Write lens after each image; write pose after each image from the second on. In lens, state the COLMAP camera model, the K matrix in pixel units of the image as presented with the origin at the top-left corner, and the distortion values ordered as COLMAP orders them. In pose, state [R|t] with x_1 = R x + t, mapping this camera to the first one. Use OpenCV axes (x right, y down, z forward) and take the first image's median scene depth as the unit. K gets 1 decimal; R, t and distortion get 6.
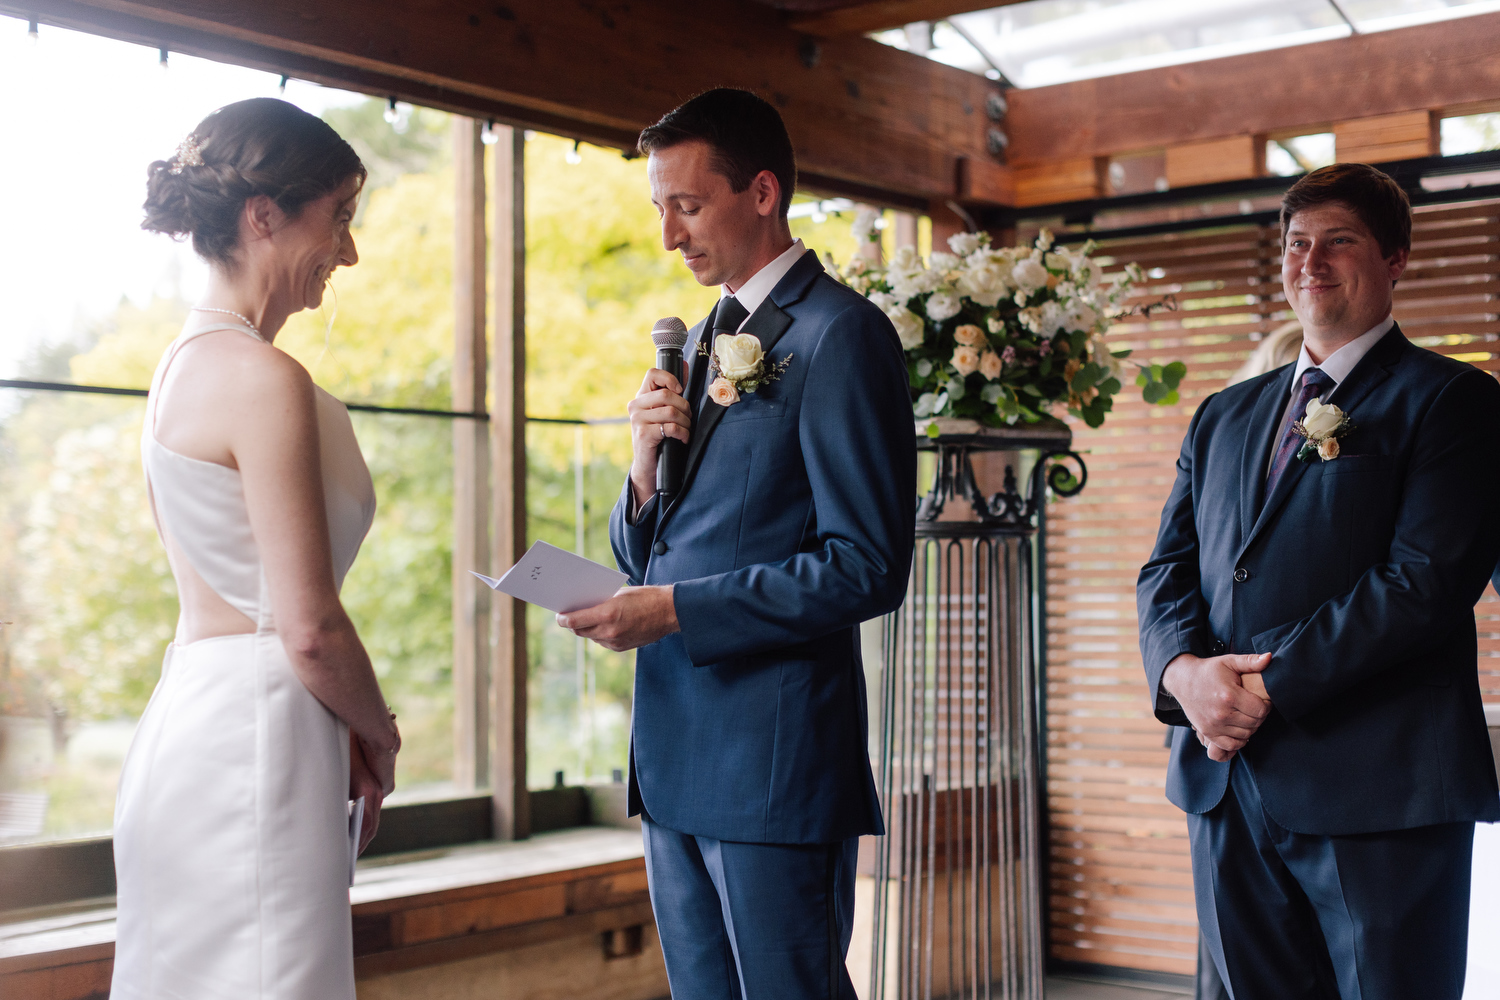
lens RADIAL K [[2179.5, 0, 749.3], [0, 2179.5, 521.6], [0, 0, 1]] dist [-0.000972, 0.038976]
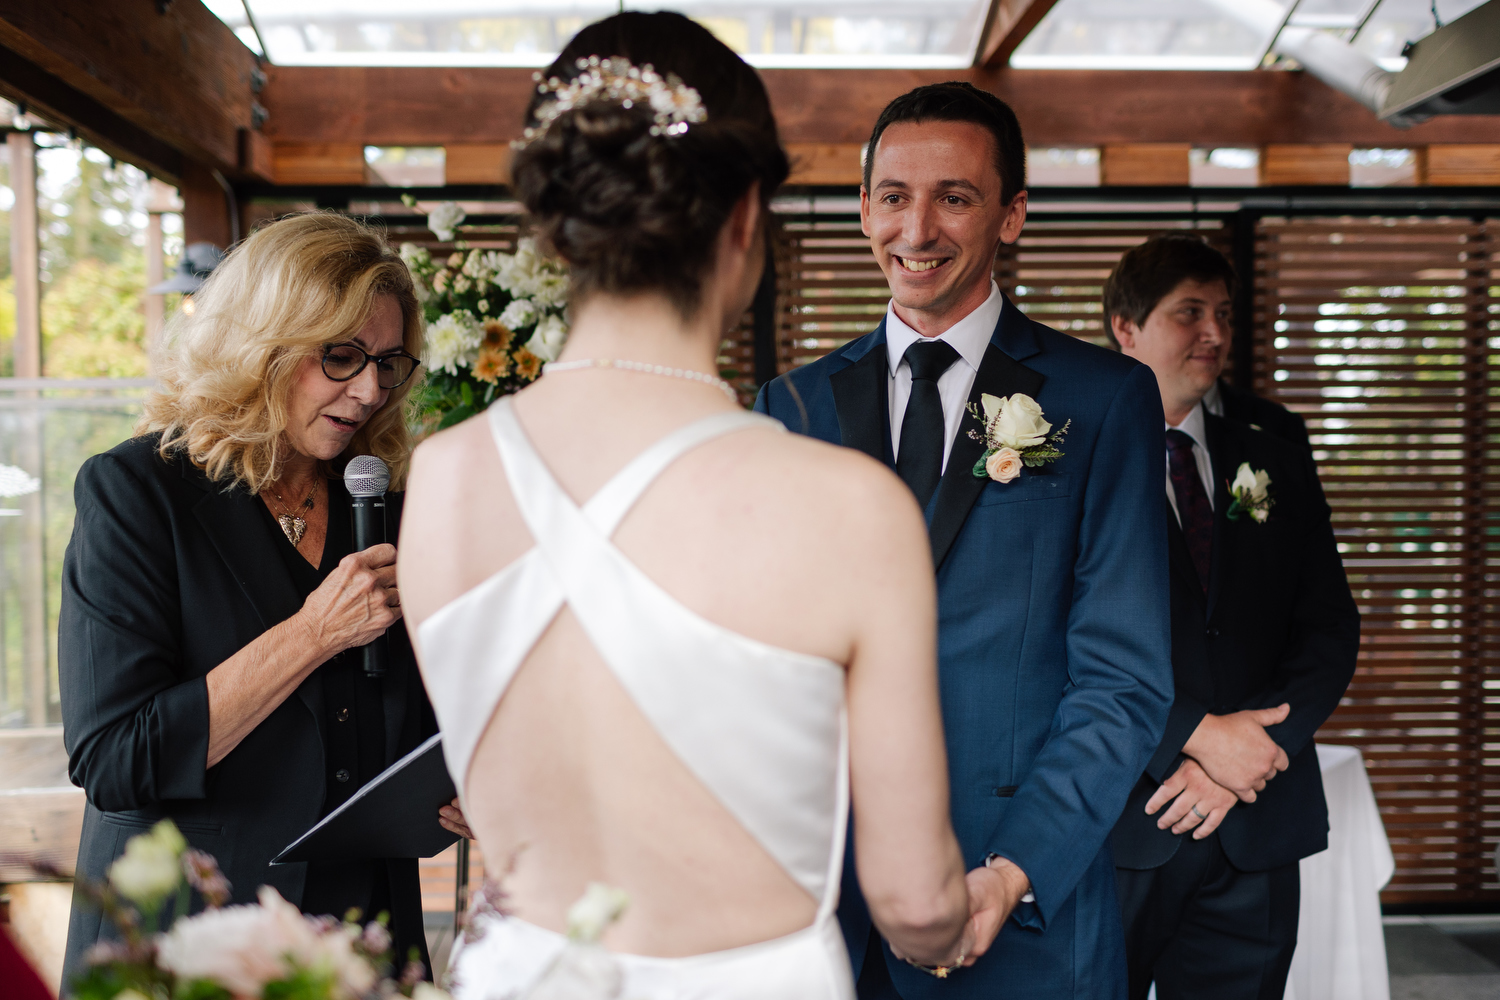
lens RADIAL K [[1589.9, 0, 651.5], [0, 1589.9, 503.1], [0, 0, 1]] dist [-0.002118, -0.002891]
pose [[0.754739, -0.023224, 0.655614, -0.247999], [-0.011127, 0.998776, 0.048188, -0.038577], [-0.655930, -0.043664, 0.753557, 0.362461]]
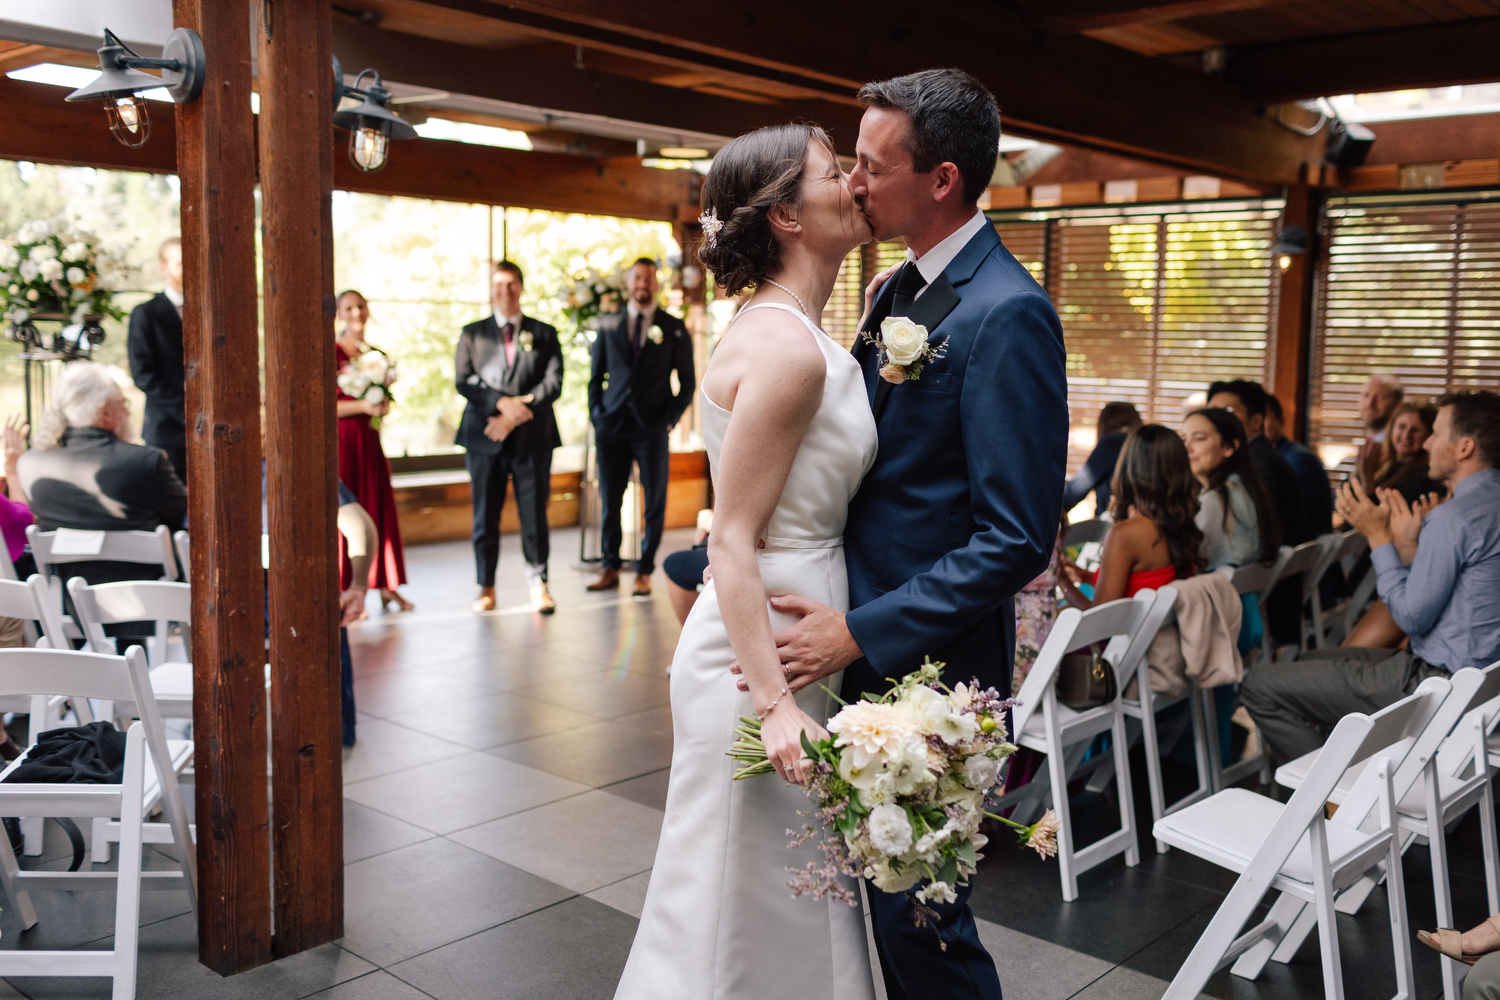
lens RADIAL K [[1437.2, 0, 750.0], [0, 1437.2, 500.0], [0, 0, 1]] dist [0.008316, -0.014394]
pose [[0.997869, 0.030794, -0.057529, 0.309648], [-0.022509, 0.989970, 0.139472, -0.066305], [0.061247, -0.137880, 0.988553, -0.741695]]
